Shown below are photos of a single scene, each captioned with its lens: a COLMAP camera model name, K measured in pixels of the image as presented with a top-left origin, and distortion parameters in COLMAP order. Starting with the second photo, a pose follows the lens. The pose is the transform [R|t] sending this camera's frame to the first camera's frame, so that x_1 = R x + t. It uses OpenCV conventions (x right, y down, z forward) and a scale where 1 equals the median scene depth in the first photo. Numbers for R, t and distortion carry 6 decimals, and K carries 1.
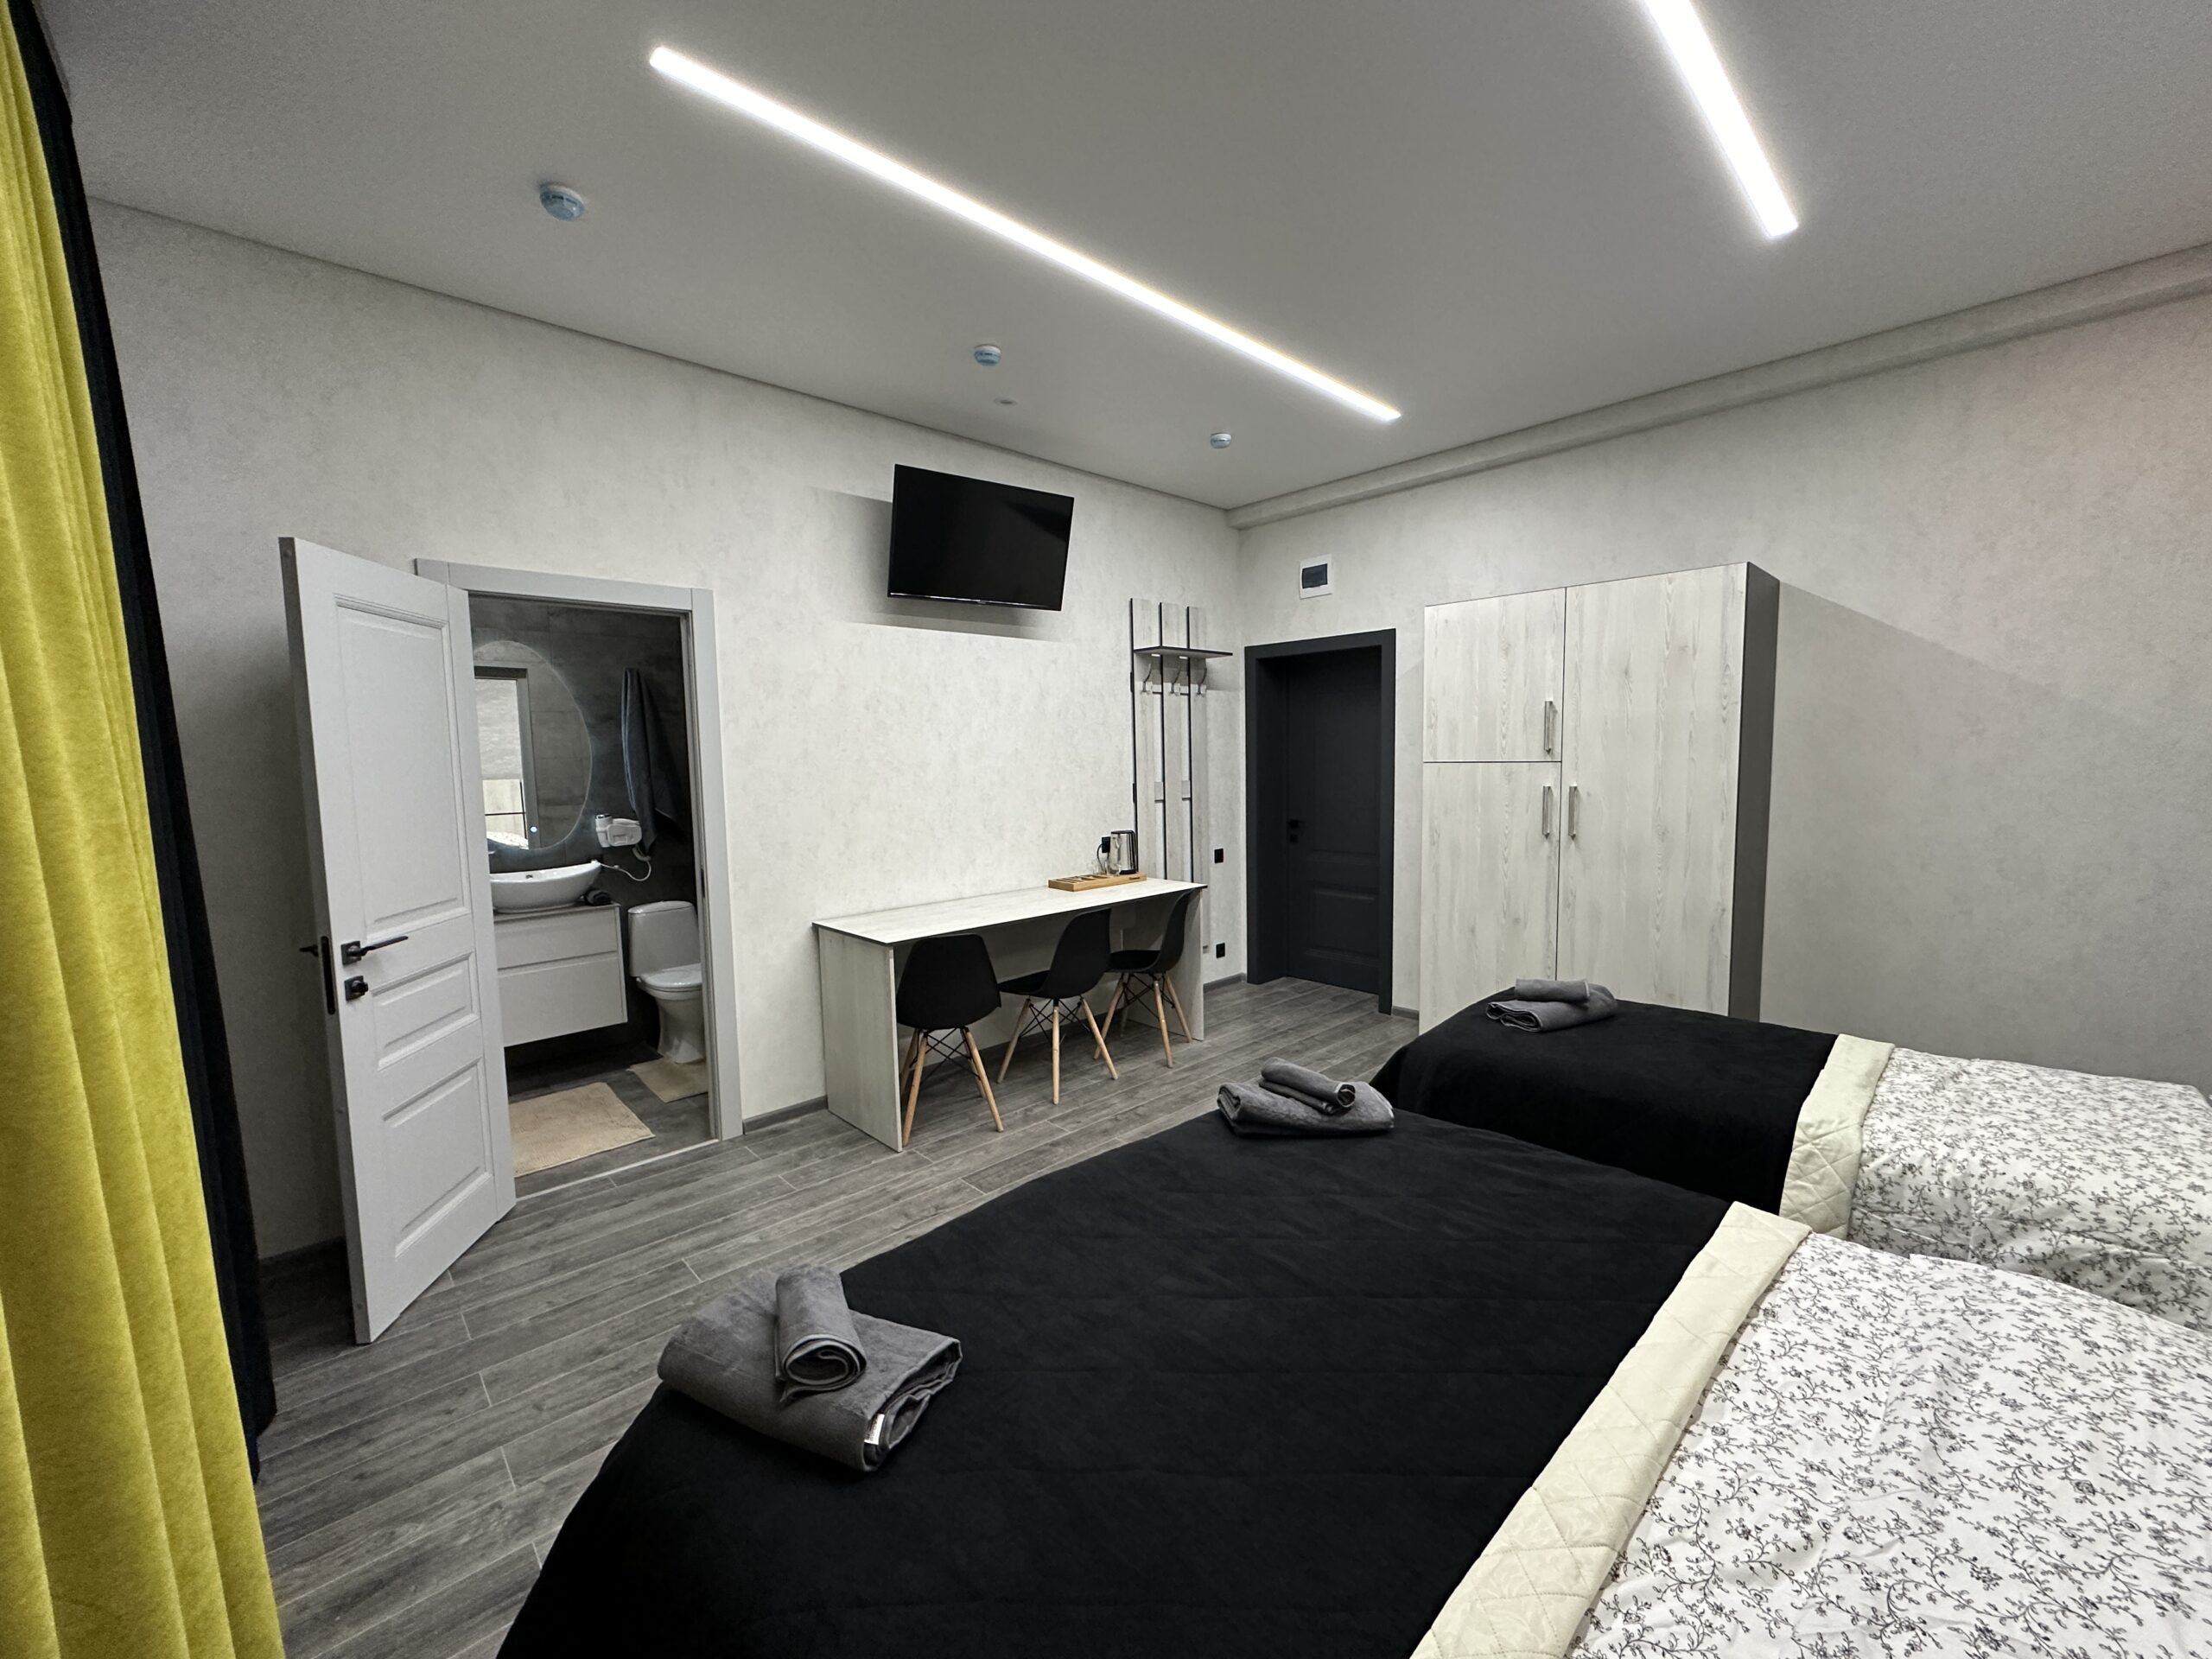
lens RADIAL K [[882.6, 0, 1107.2], [0, 882.6, 832.8], [0, 0, 1]] dist [-0.000844, -0.000157]
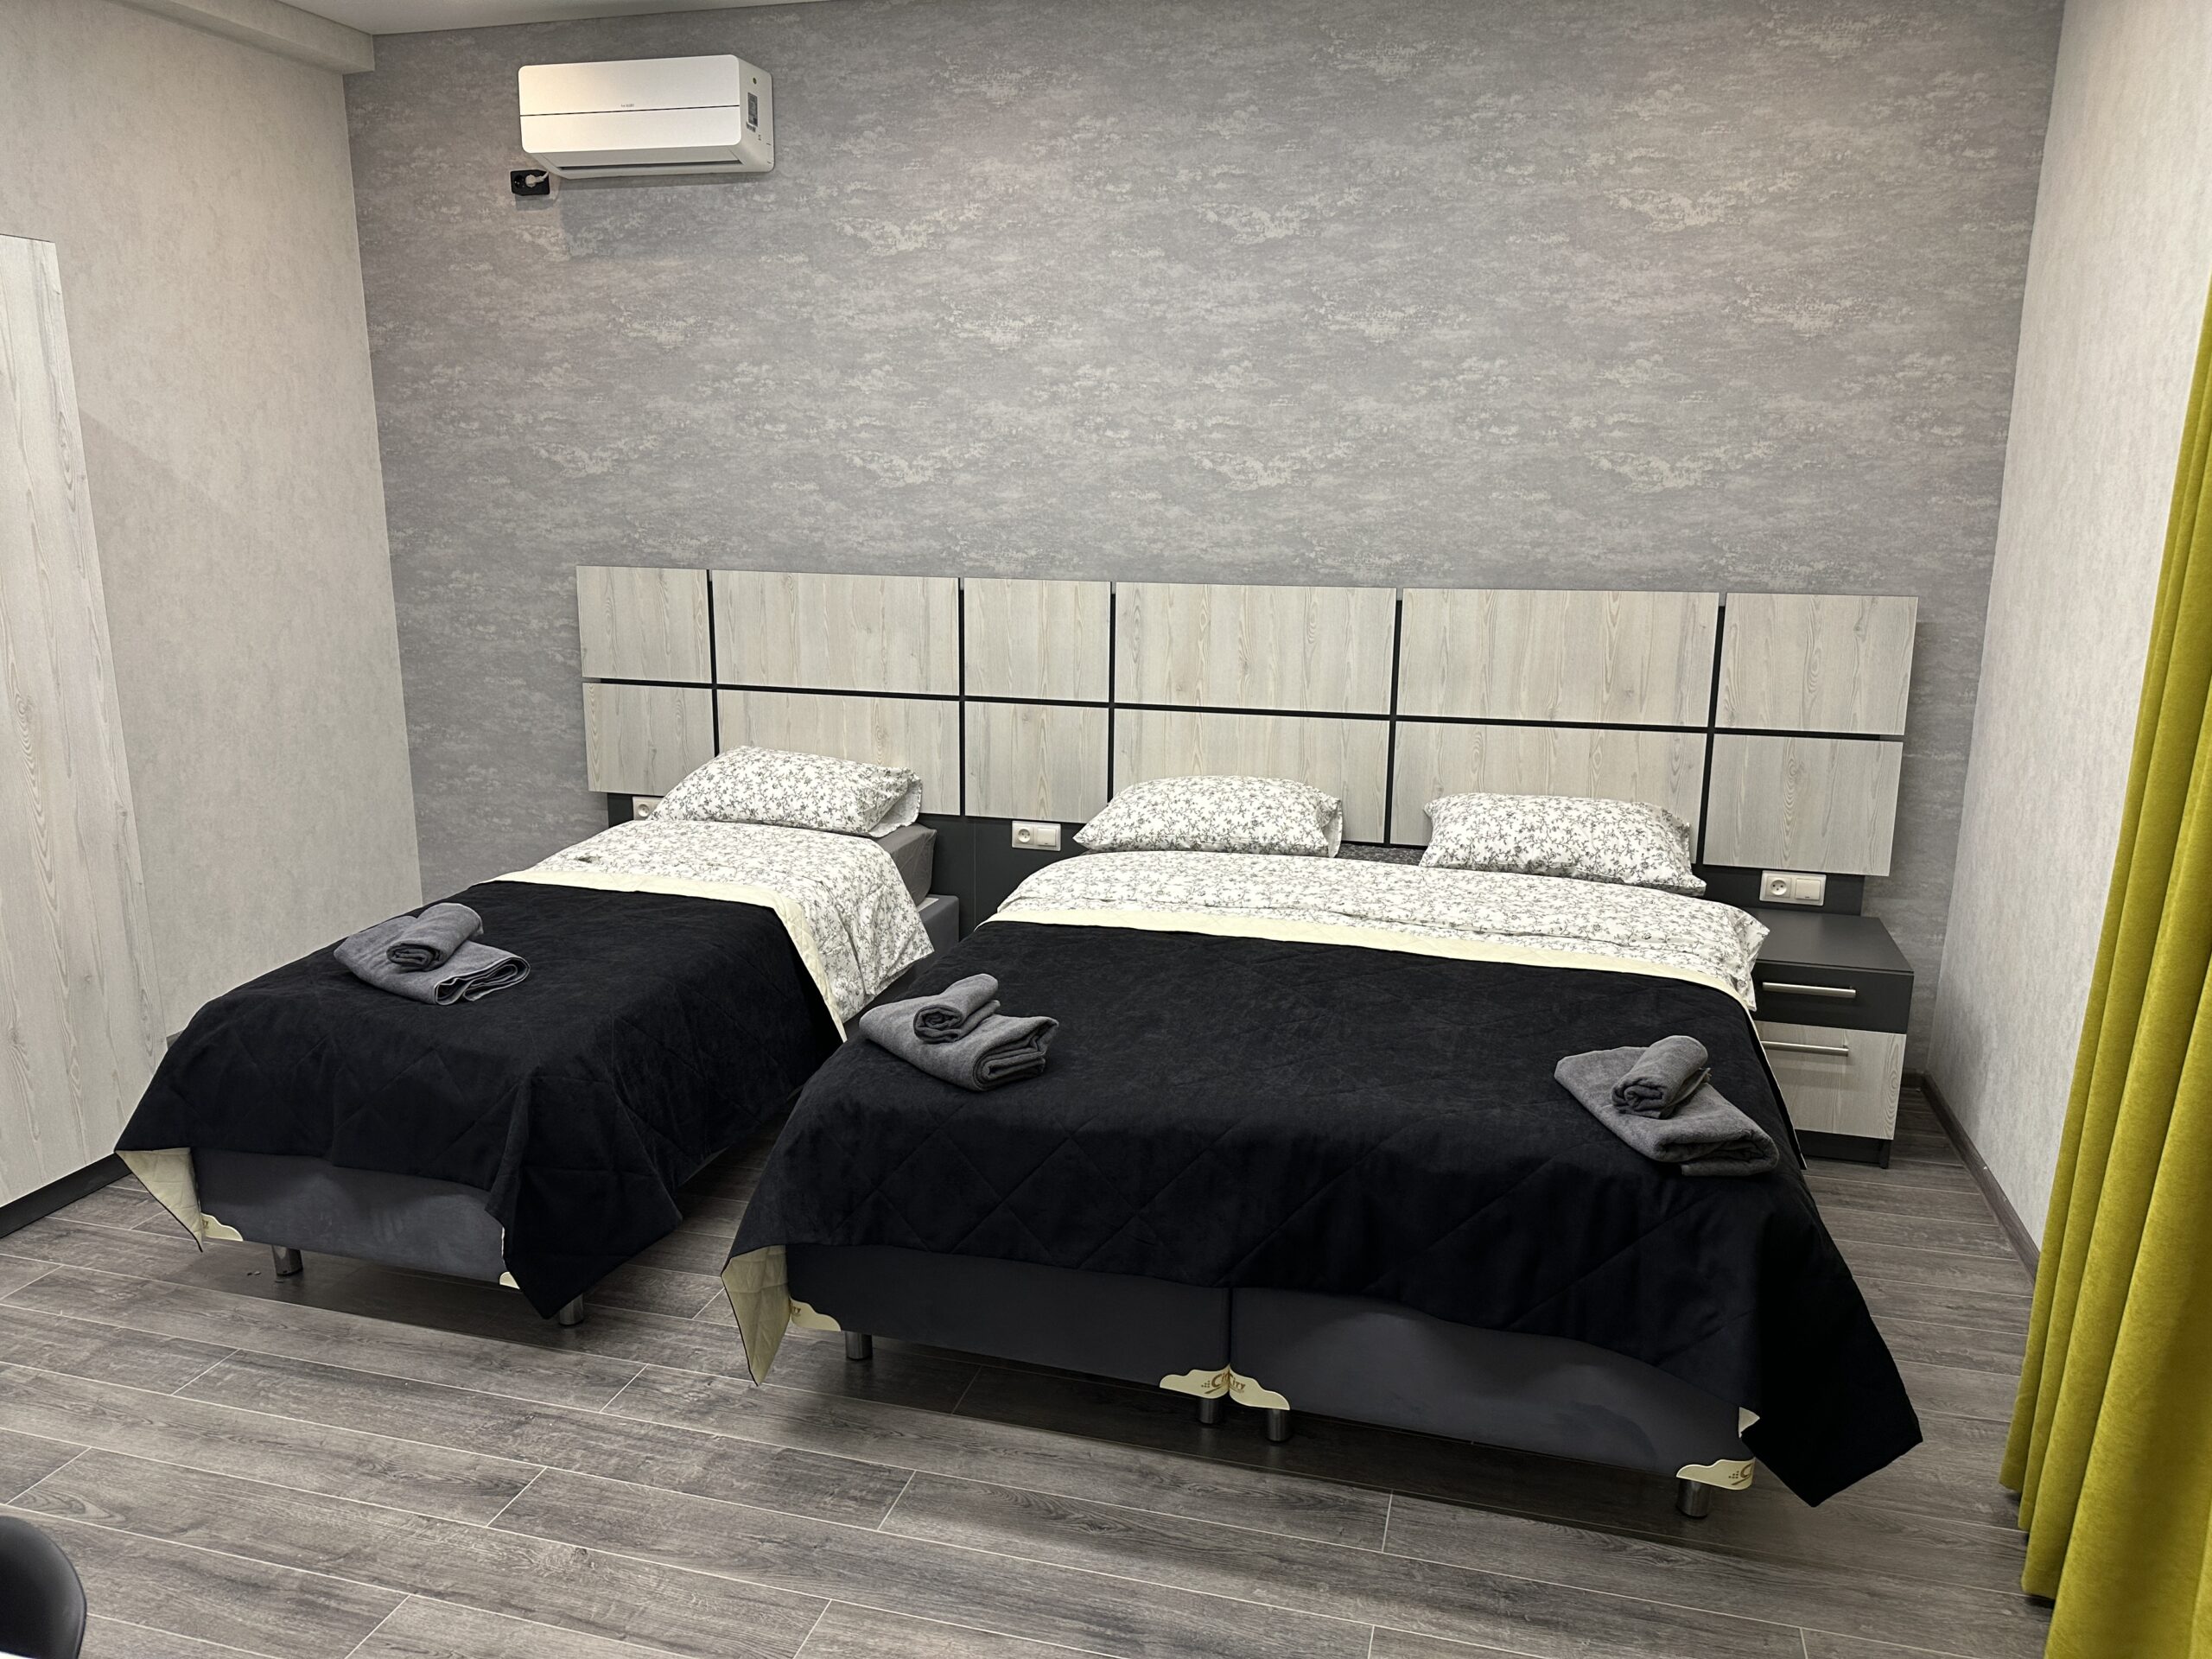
lens RADIAL K [[1540.2, 0, 1127.6], [0, 1540.2, 826.8], [0, 0, 1]] dist [0.168189, -0.343302]
pose [[-0.525226, -0.179471, 0.831822, -0.485434], [0.078645, 0.963086, 0.257449, -0.106264], [-0.847321, 0.200637, -0.491724, 0.776923]]
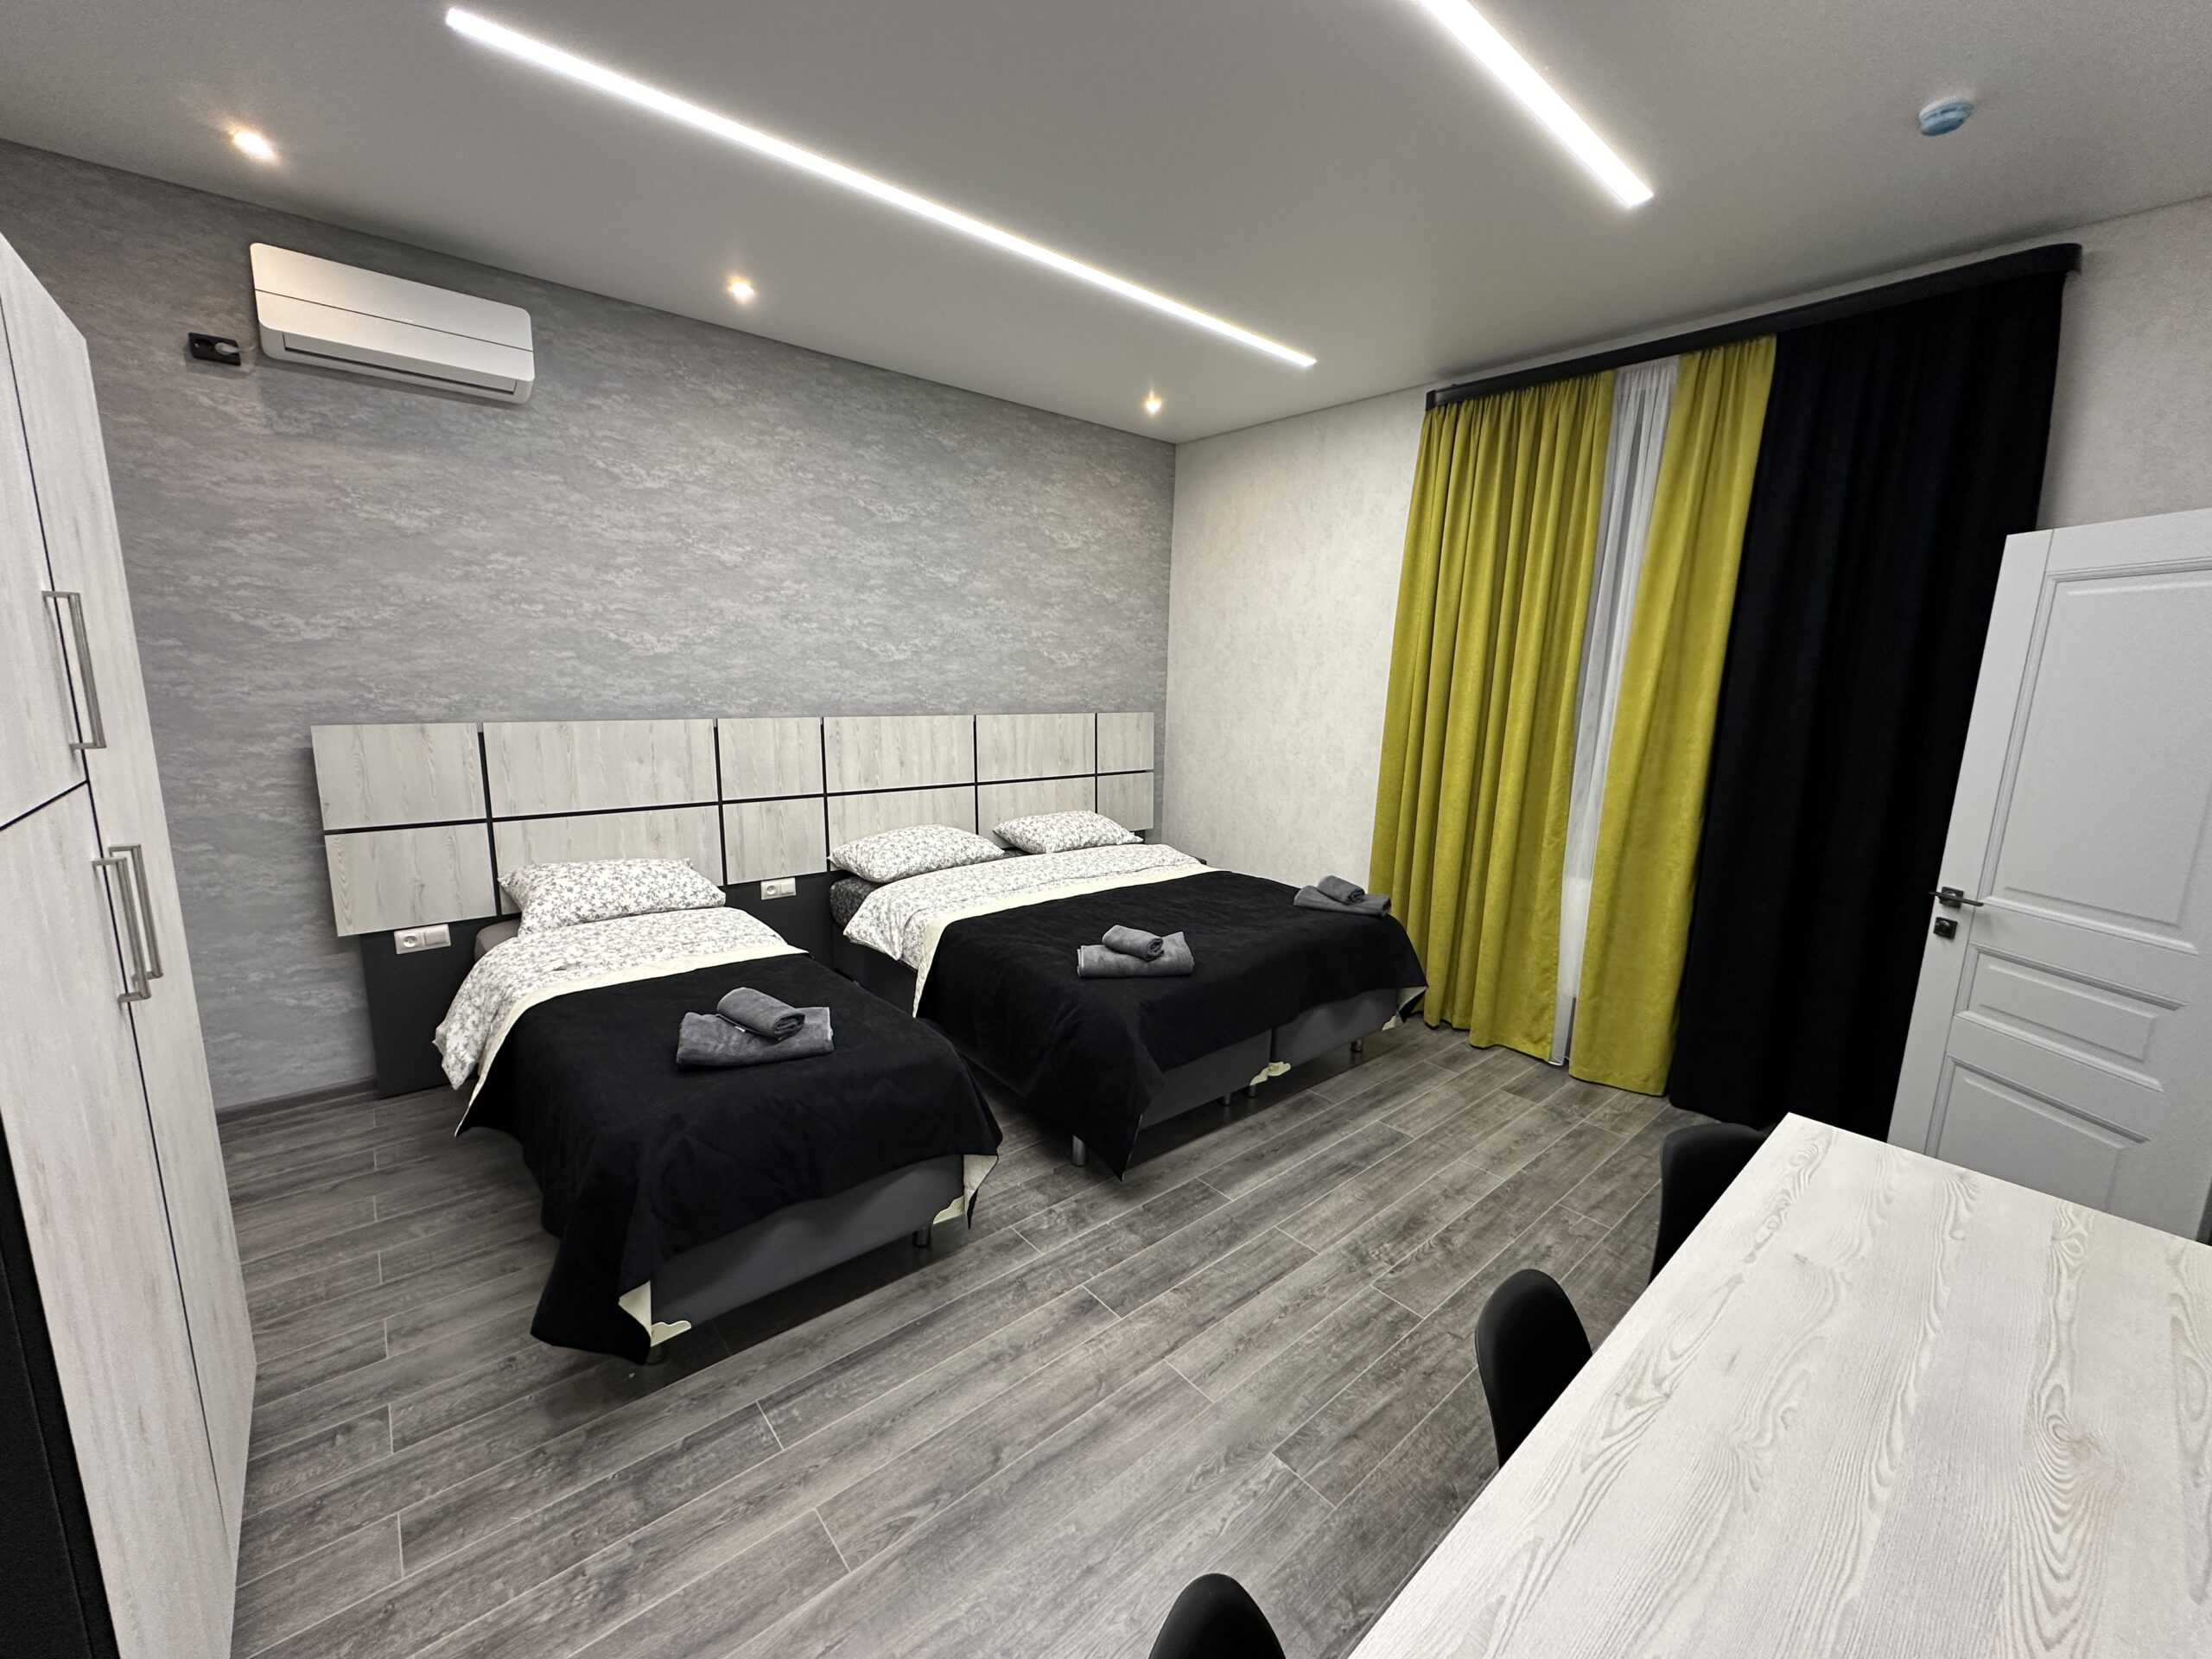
lens RADIAL K [[882.6, 0, 1107.2], [0, 882.6, 832.8], [0, 0, 1]] dist [-0.000844, -0.000157]
pose [[-0.999041, -0.020671, 0.038586, 0.115576], [-0.009486, 0.962773, 0.270145, -0.138358], [-0.042734, 0.269520, -0.962046, 1.192711]]
